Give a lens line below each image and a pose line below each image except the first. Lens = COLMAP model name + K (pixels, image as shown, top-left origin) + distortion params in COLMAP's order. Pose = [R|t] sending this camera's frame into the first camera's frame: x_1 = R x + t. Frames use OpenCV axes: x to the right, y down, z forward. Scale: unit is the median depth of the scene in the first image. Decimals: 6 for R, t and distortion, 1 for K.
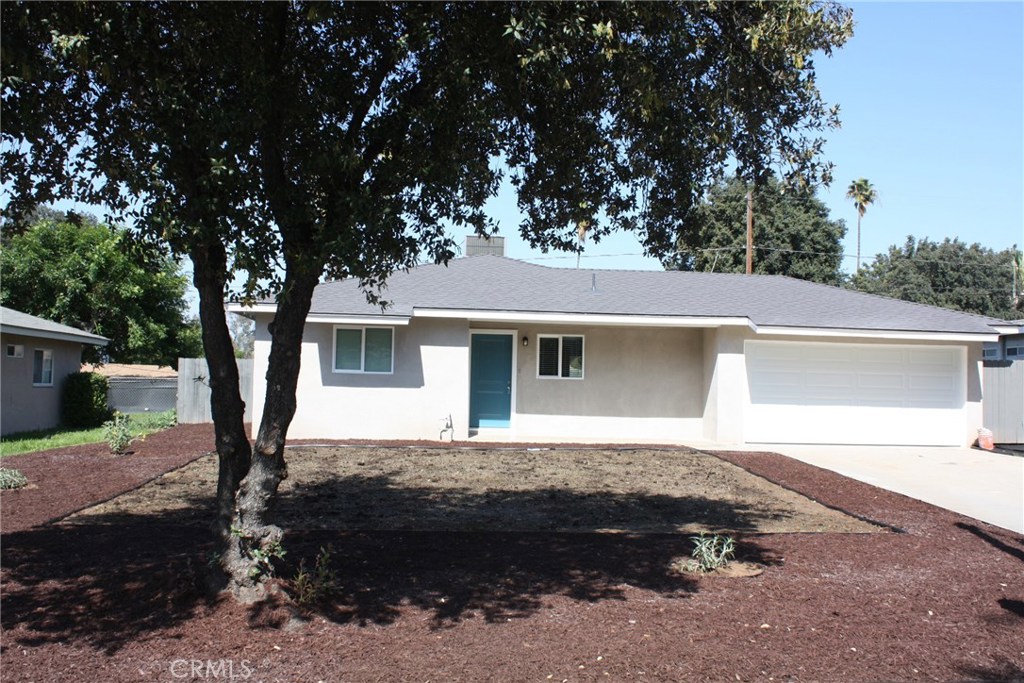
lens RADIAL K [[1006.9, 0, 506.8], [0, 1006.9, 342.9], [0, 0, 1]] dist [-0.099873, 0.000000]
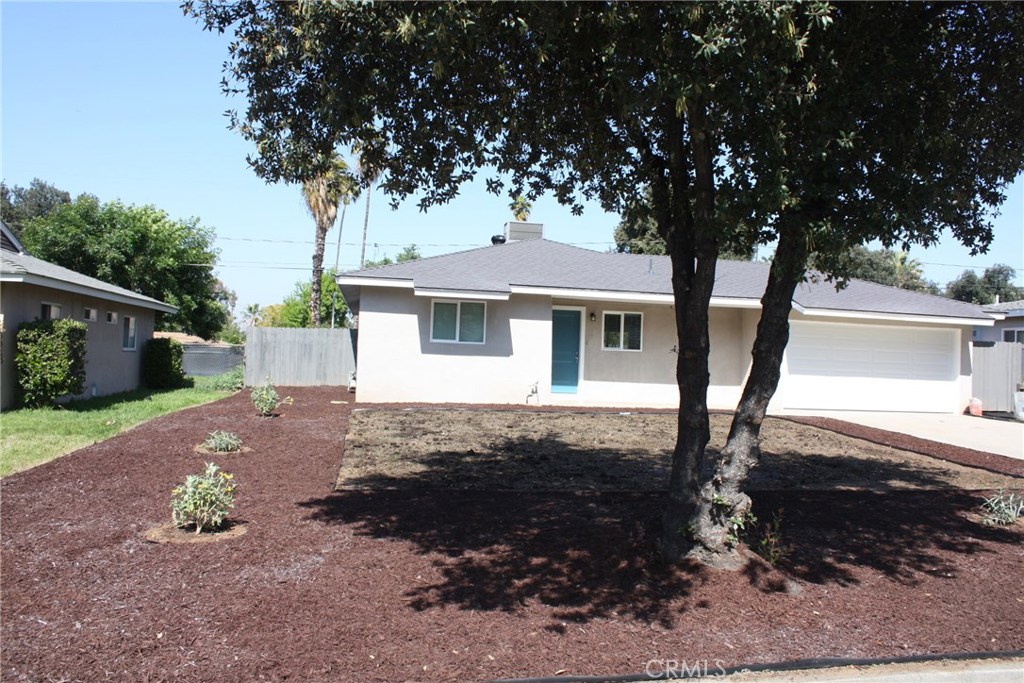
lens RADIAL K [[866.7, 0, 513.5], [0, 866.7, 340.5], [0, 0, 1]] dist [-0.149190, 0.129870]
pose [[0.994711, 0.016499, 0.101377, -0.175573], [-0.019111, 0.999509, 0.024848, 0.002467], [-0.100917, -0.026654, 0.994538, 0.045388]]
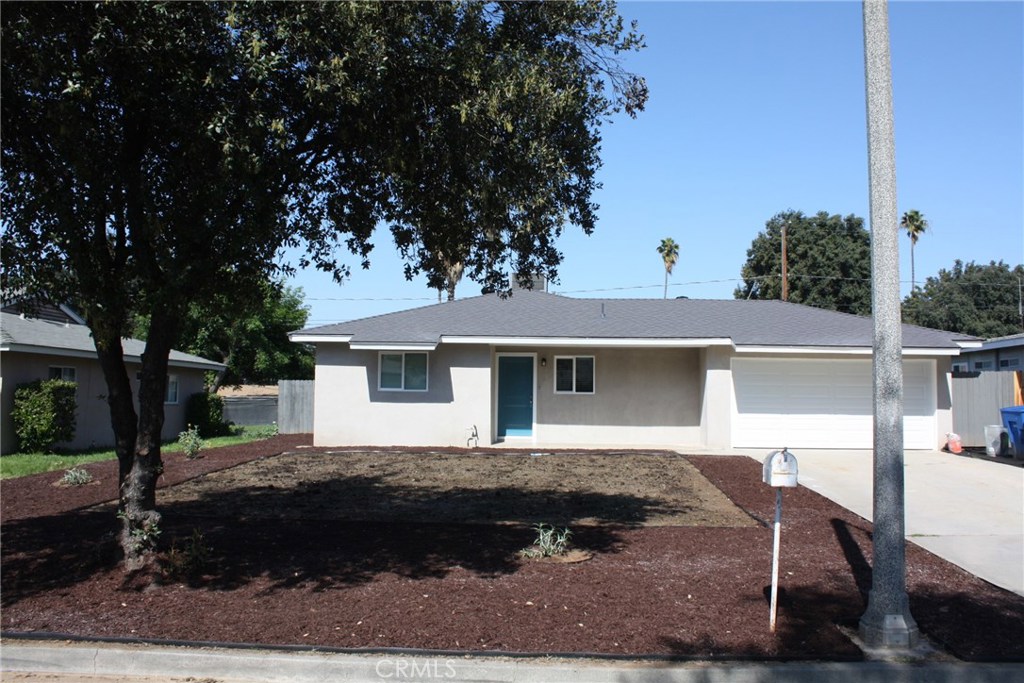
lens RADIAL K [[866.7, 0, 502.2], [0, 866.7, 341.5], [0, 0, 1]] dist [-0.149190, 0.129870]
pose [[0.990434, -0.019544, -0.136600, 0.113520], [0.016071, 0.999520, -0.026480, 0.000252], [0.137052, 0.024031, 0.990272, -0.006693]]
